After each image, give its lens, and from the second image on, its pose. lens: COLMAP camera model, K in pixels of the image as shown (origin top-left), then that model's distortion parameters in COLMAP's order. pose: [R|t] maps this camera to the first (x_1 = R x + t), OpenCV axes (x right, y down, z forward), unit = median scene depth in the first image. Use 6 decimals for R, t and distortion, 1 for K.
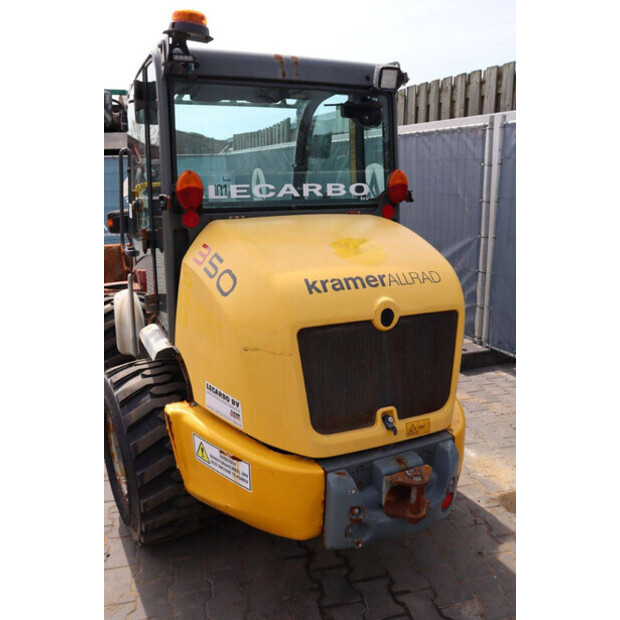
lens RADIAL K [[548.2, 0, 310.0], [0, 548.2, 310.0], [0, 0, 1]] dist [-0.147297, 0.151839]
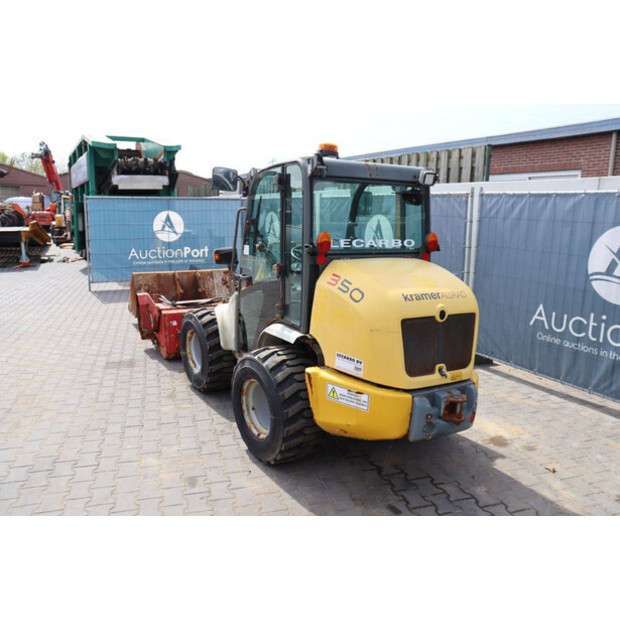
lens RADIAL K [[527.5, 0, 312.6], [0, 527.5, 299.2], [0, 0, 1]] dist [-0.169673, 0.125133]
pose [[0.997167, 0.016640, 0.073359, -0.350970], [-0.011128, 0.997128, -0.074906, 0.079513], [-0.074395, 0.073878, 0.994489, -0.610939]]
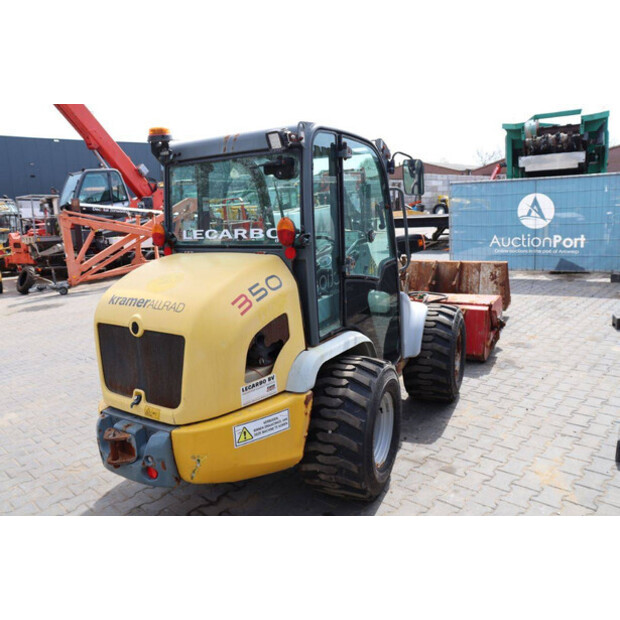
lens RADIAL K [[516.1, 0, 310.0], [0, 516.1, 310.0], [0, 0, 1]] dist [-0.174411, 0.174083]
pose [[0.534308, 0.152467, -0.831426, 1.225169], [-0.157823, 0.984296, 0.079077, -0.174687], [0.830426, 0.088967, 0.549980, 0.508218]]
